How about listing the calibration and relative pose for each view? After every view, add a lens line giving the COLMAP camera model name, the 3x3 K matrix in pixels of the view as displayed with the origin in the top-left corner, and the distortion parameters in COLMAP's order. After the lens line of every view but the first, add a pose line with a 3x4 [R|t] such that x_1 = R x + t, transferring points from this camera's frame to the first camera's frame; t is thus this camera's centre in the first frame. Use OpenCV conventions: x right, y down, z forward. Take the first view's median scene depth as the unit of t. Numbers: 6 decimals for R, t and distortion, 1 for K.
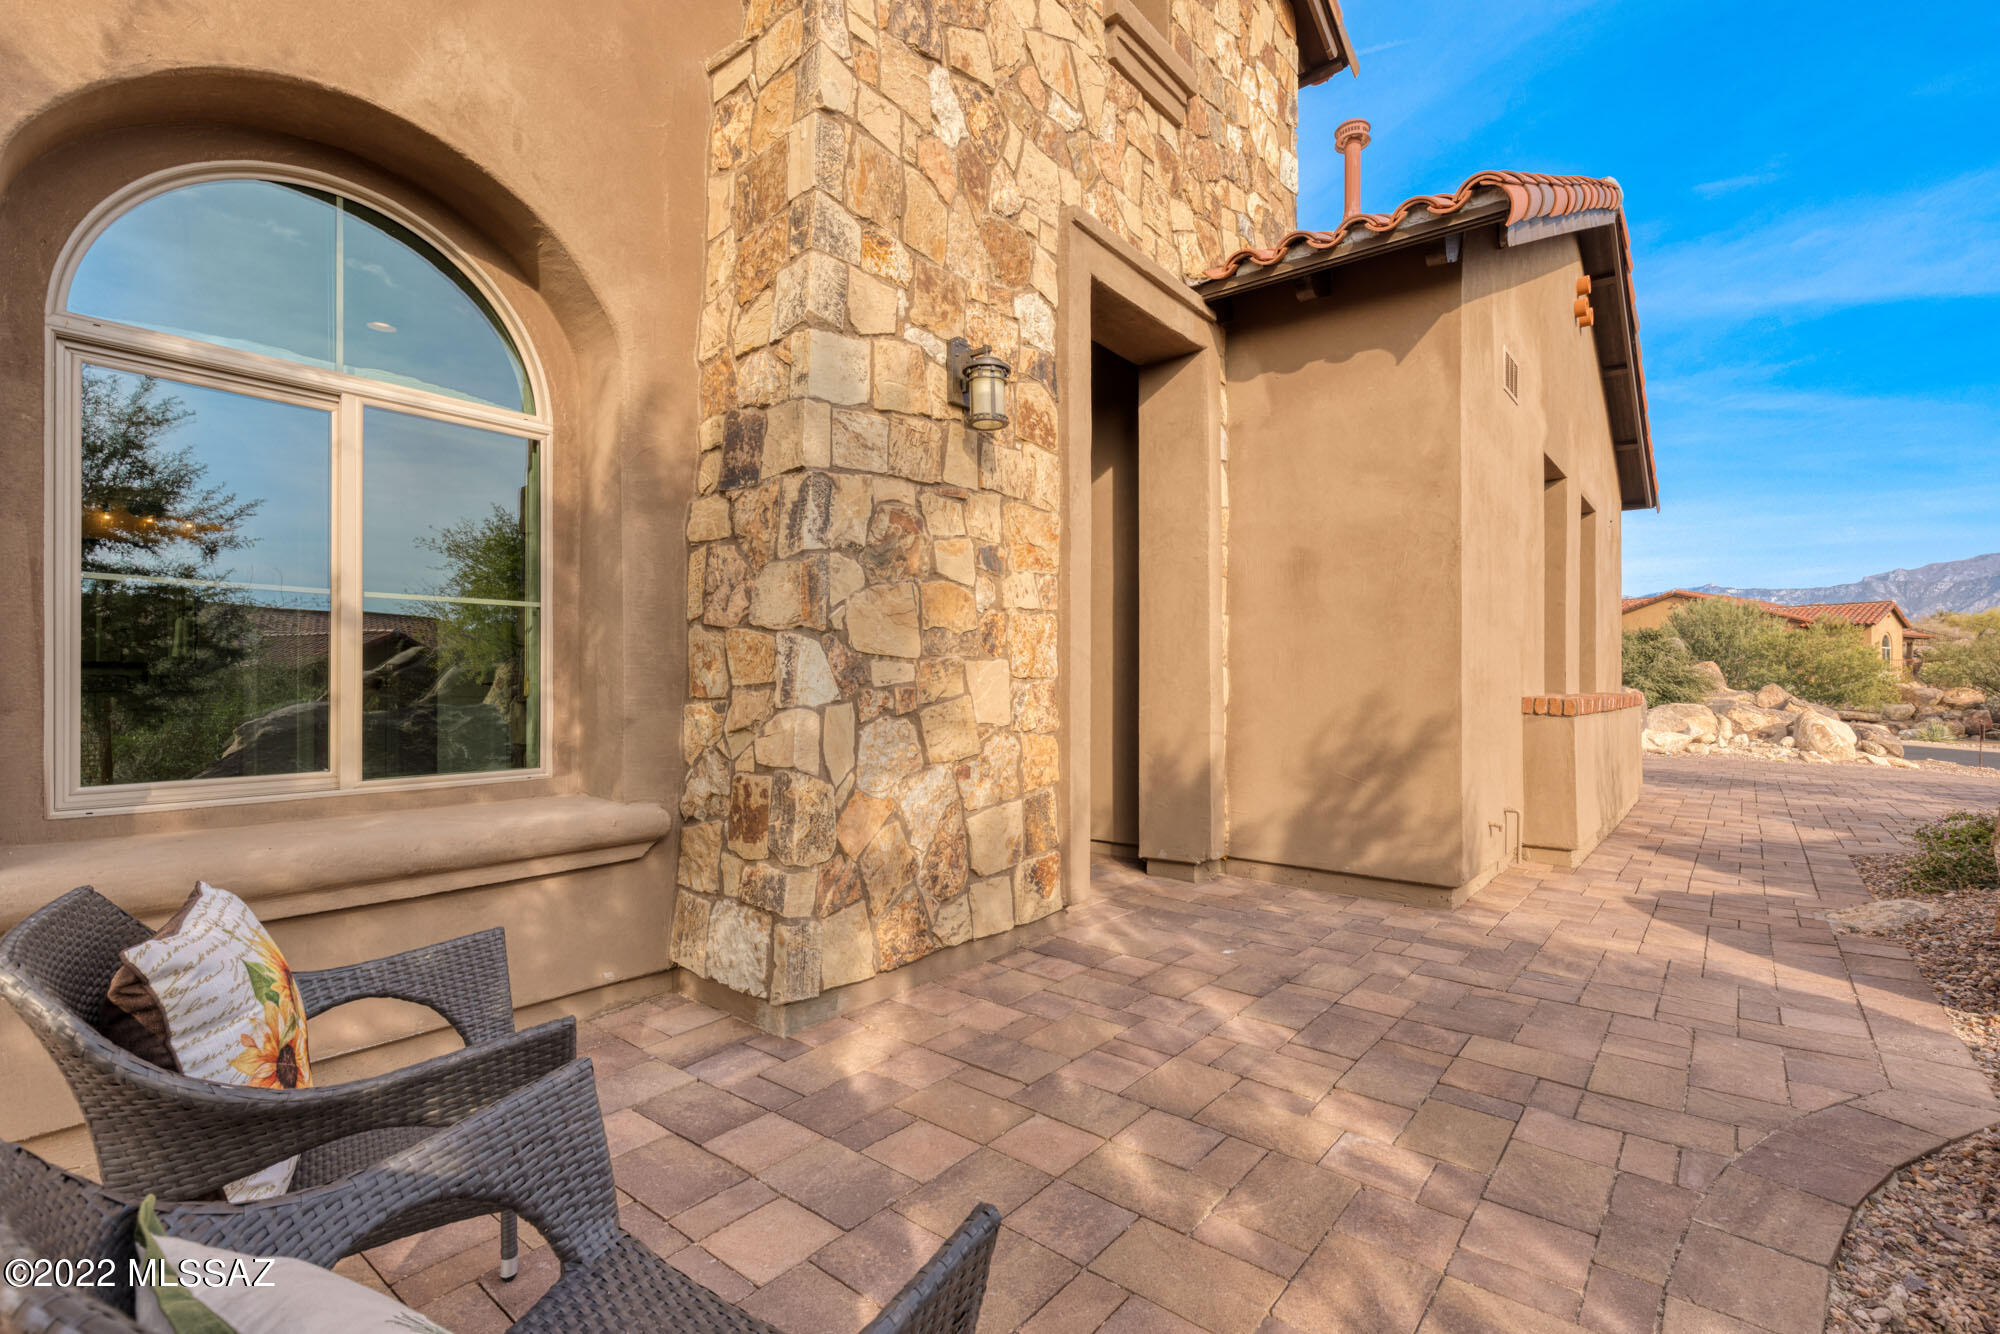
lens RADIAL K [[904.3, 0, 995.9], [0, 904.3, 675.5], [0, 0, 1]] dist [0.006700, -0.002125]
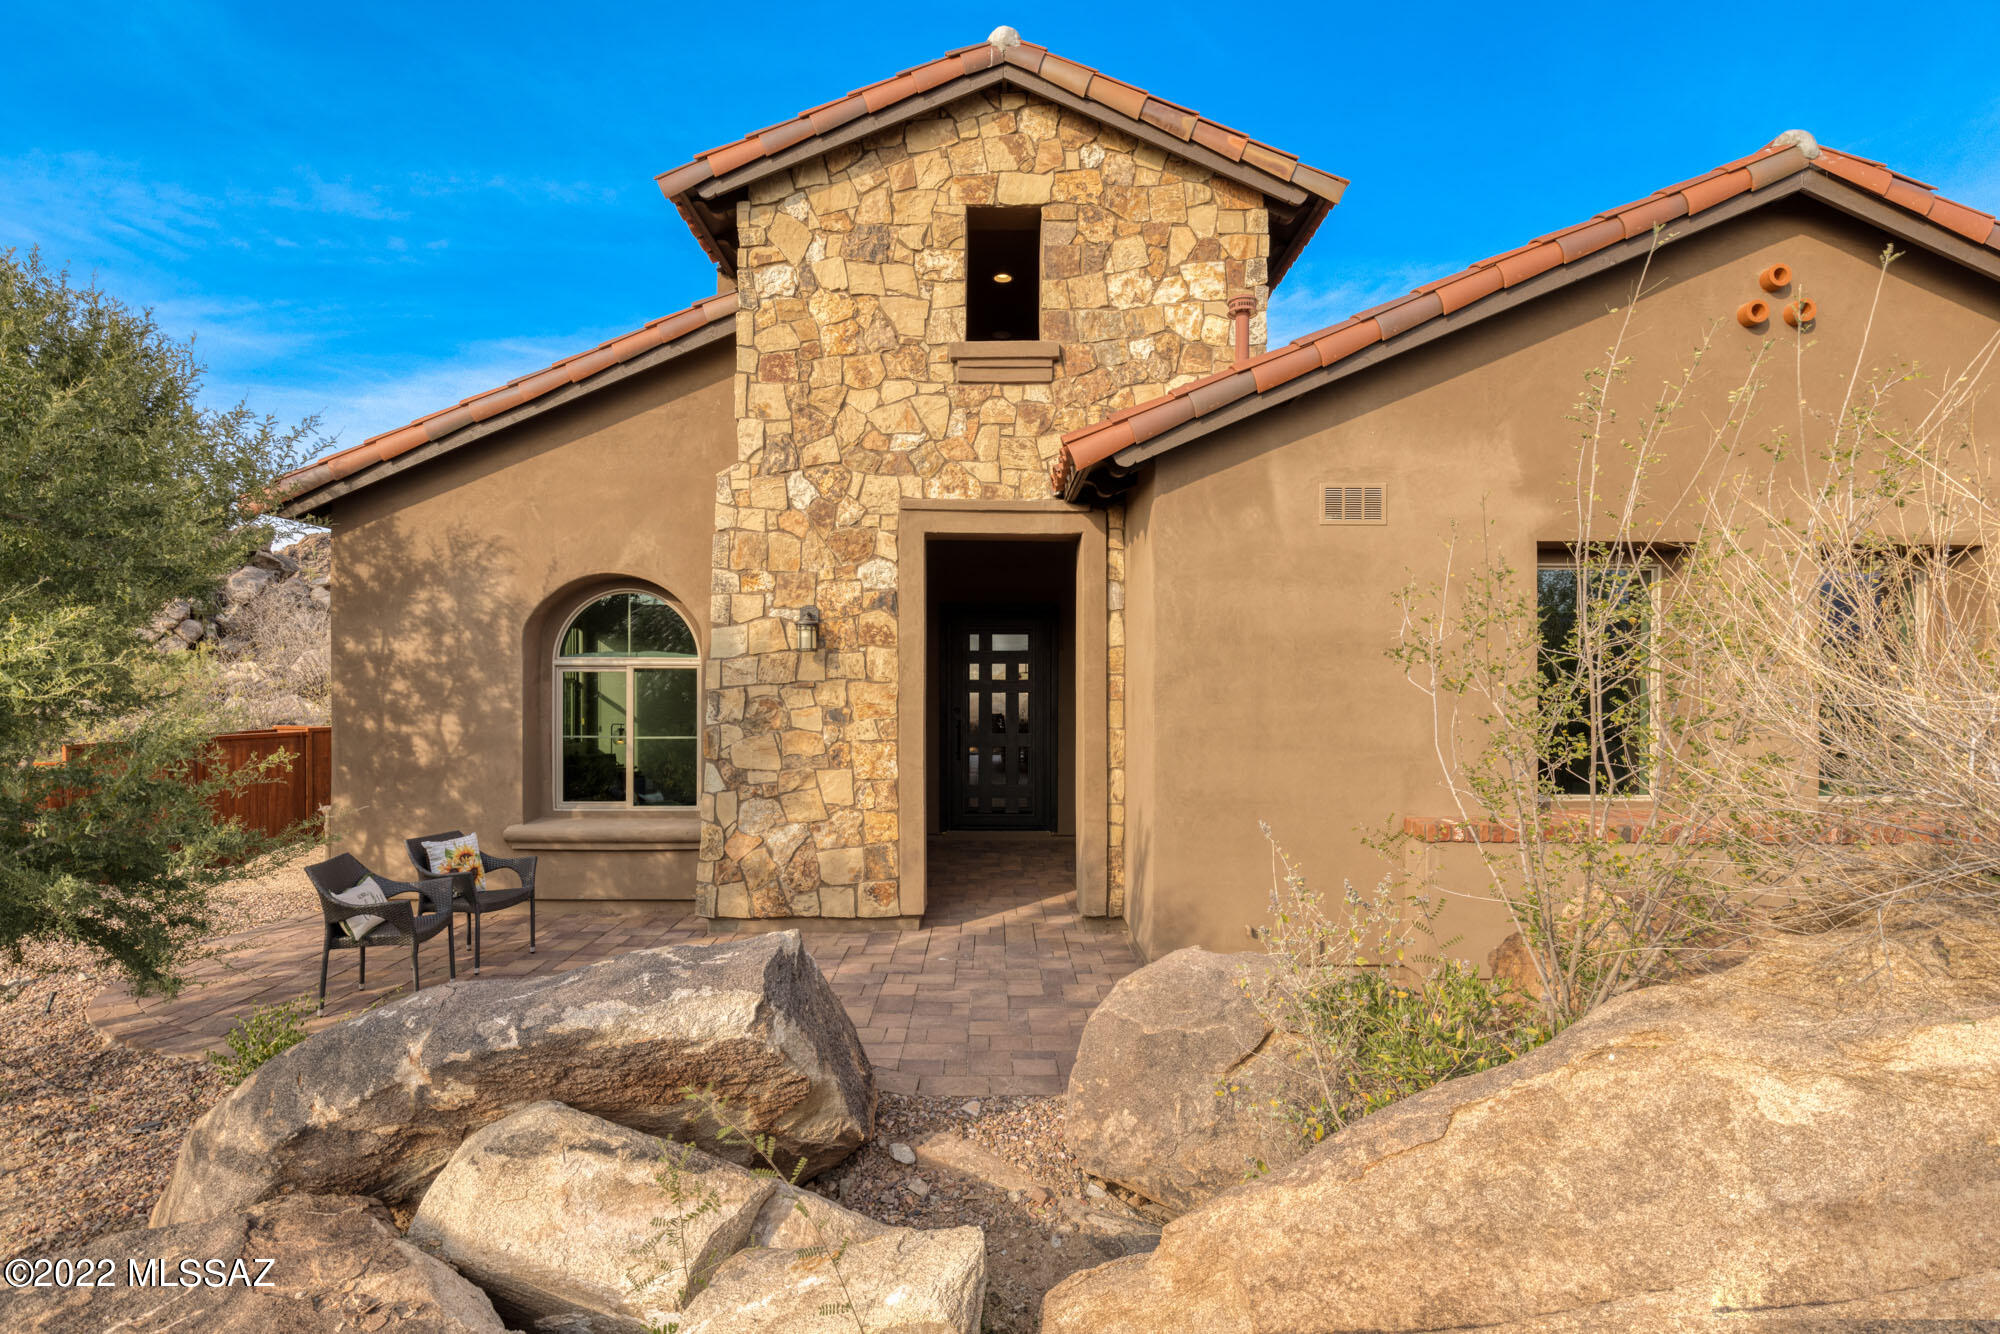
lens RADIAL K [[983.5, 0, 989.2], [0, 983.5, 682.5], [0, 0, 1]] dist [-0.003507, -0.000486]
pose [[0.638318, -0.002792, -0.769768, 1.883960], [0.003746, 0.999993, -0.000521, -0.208895], [0.769764, -0.002551, 0.638324, -0.051481]]
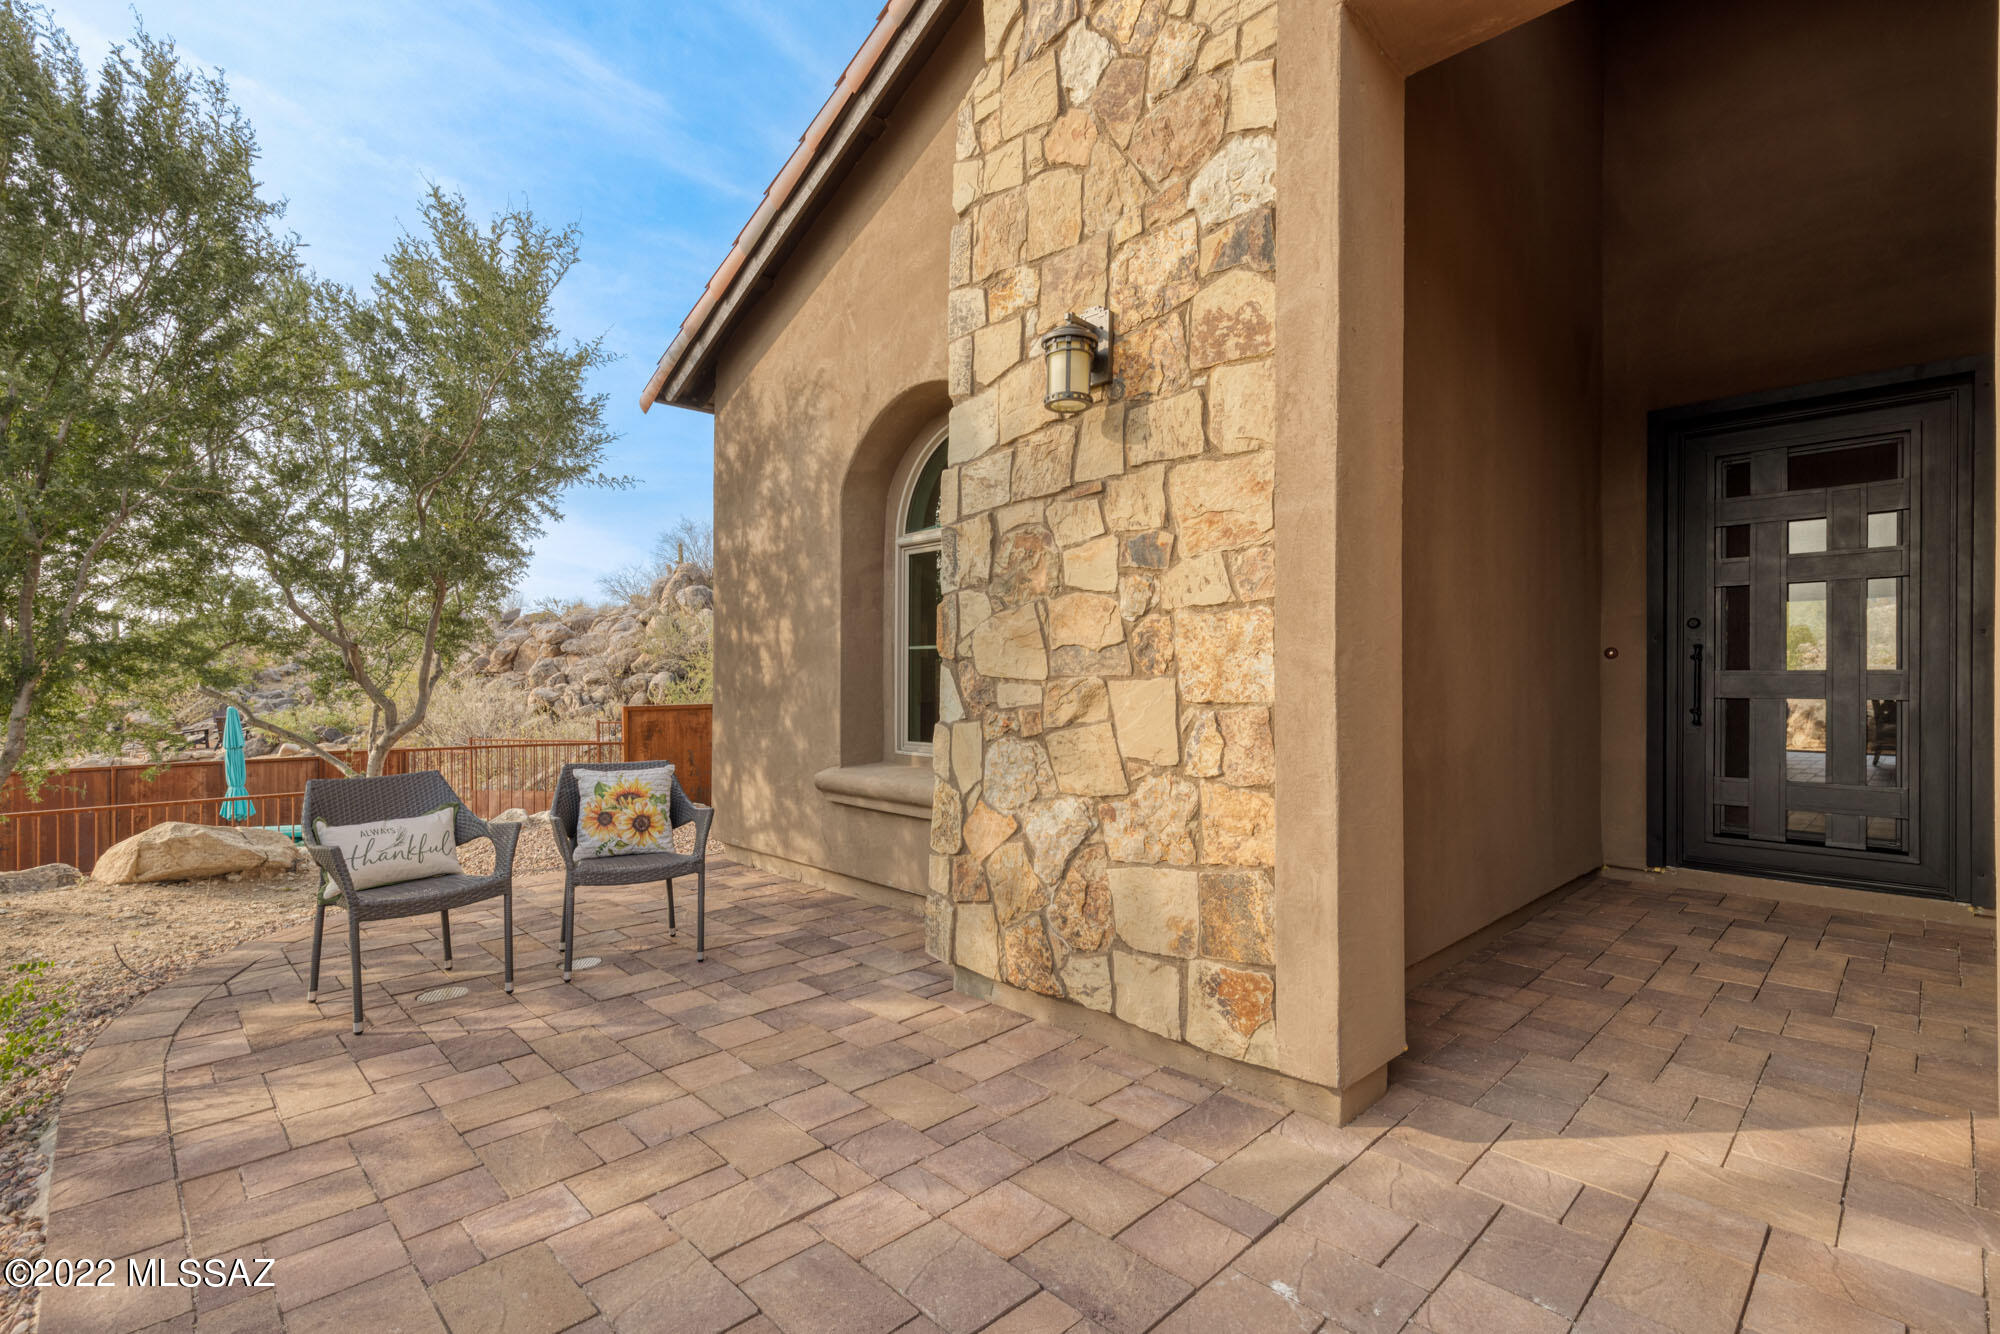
lens RADIAL K [[904.3, 0, 1004.8], [0, 904.3, 681.9], [0, 0, 1]] dist [0.006700, -0.002125]
pose [[-0.104830, -0.004606, -0.994480, 0.851424], [0.001364, 0.999988, -0.004775, -0.012122], [0.994489, -0.001858, -0.104822, 1.034128]]
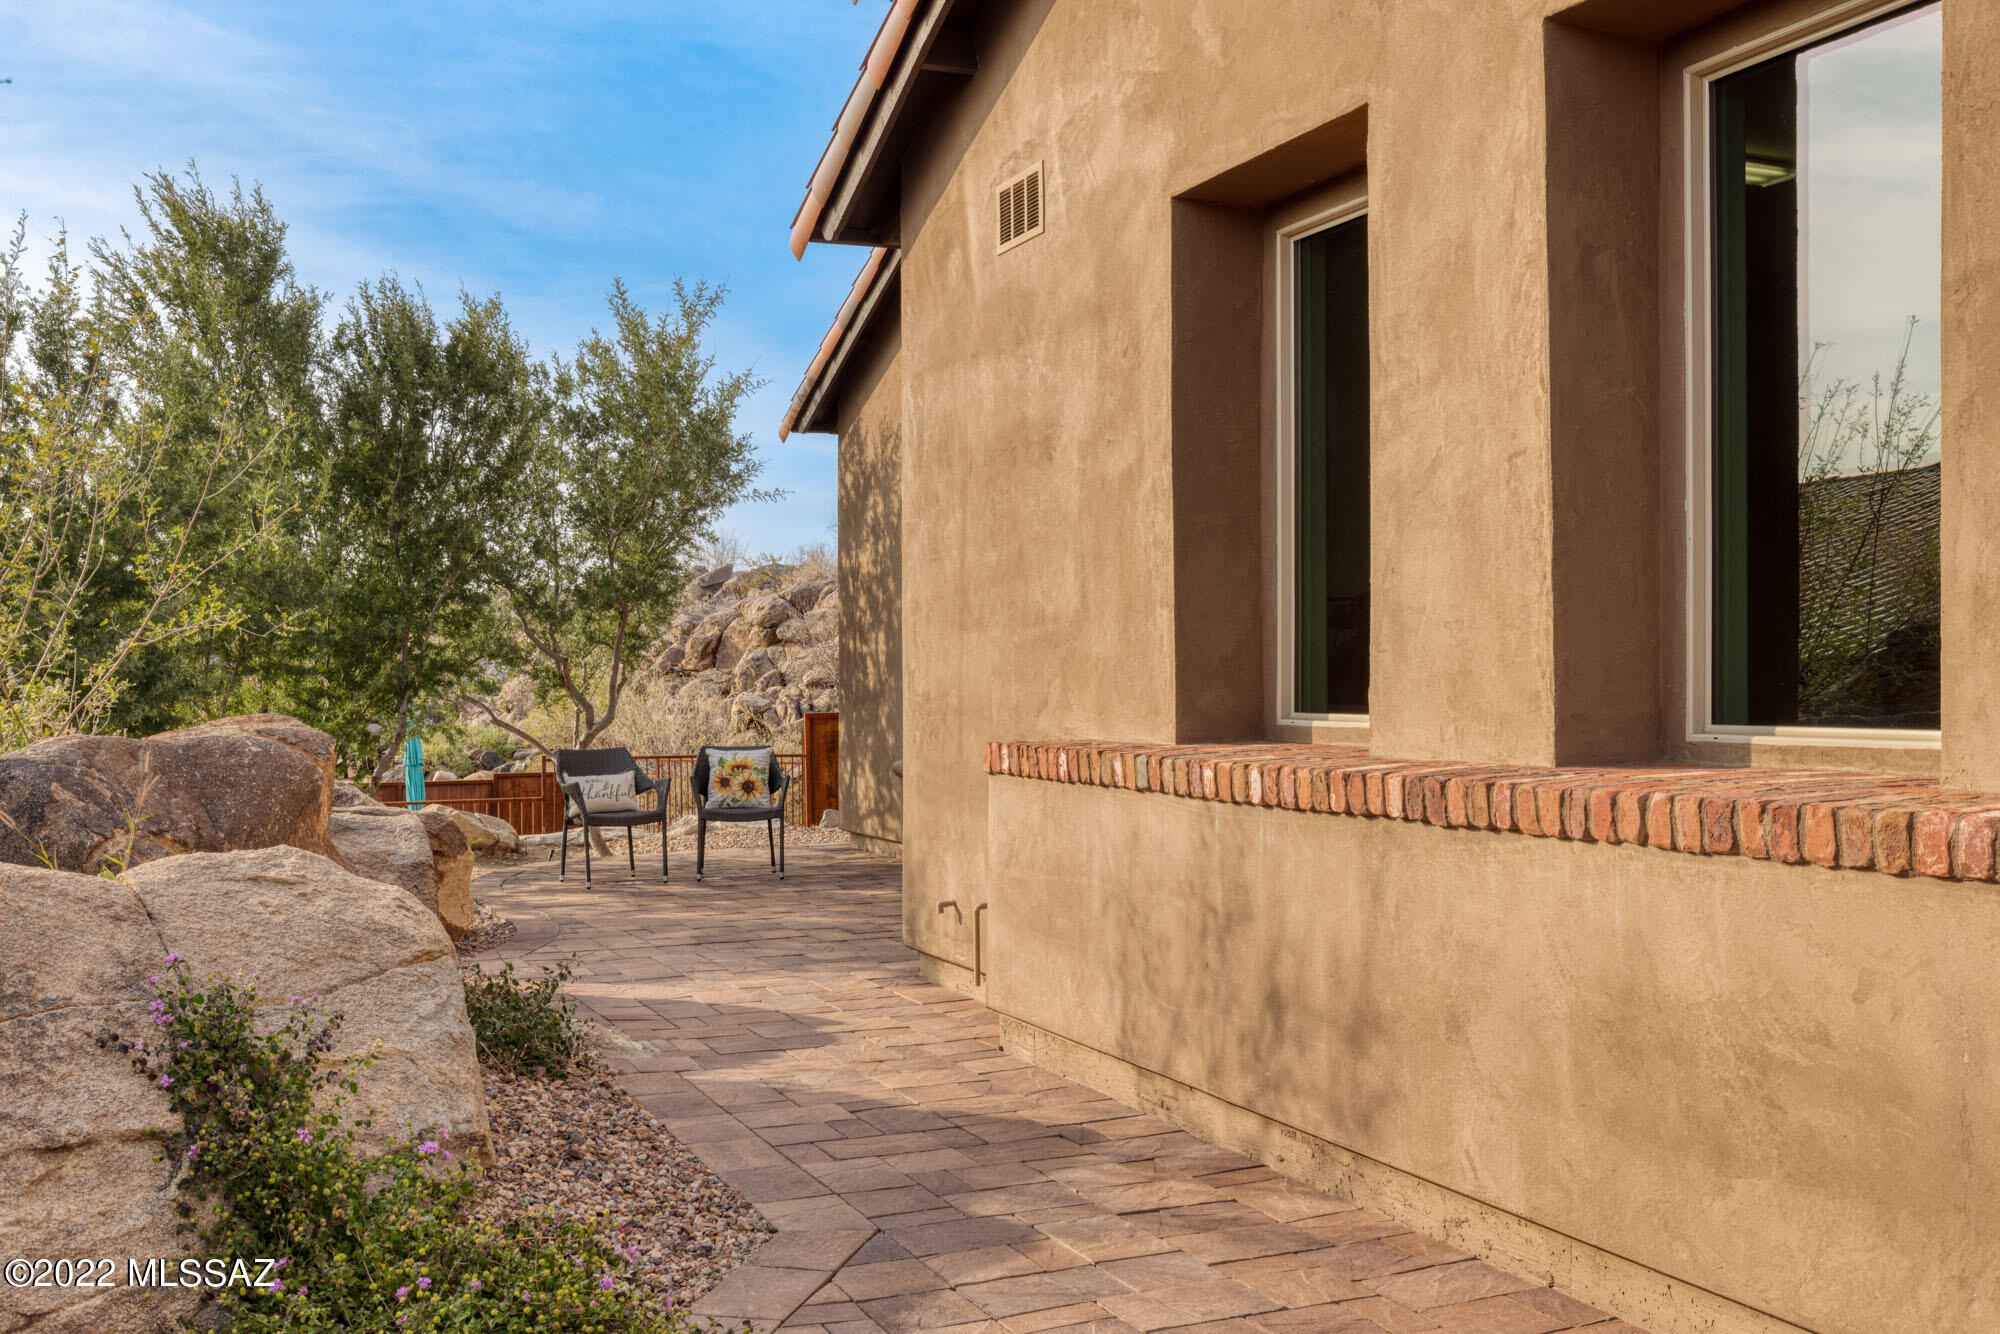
lens RADIAL K [[1927.9, 0, 995.1], [0, 1927.9, 680.8], [0, 0, 1]] dist [0.027408, 0.000000]
pose [[-0.452775, 0.000032, -0.891625, 2.808020], [0.008542, 0.999954, -0.004302, -0.013004], [0.891584, -0.009564, -0.452754, 2.543152]]
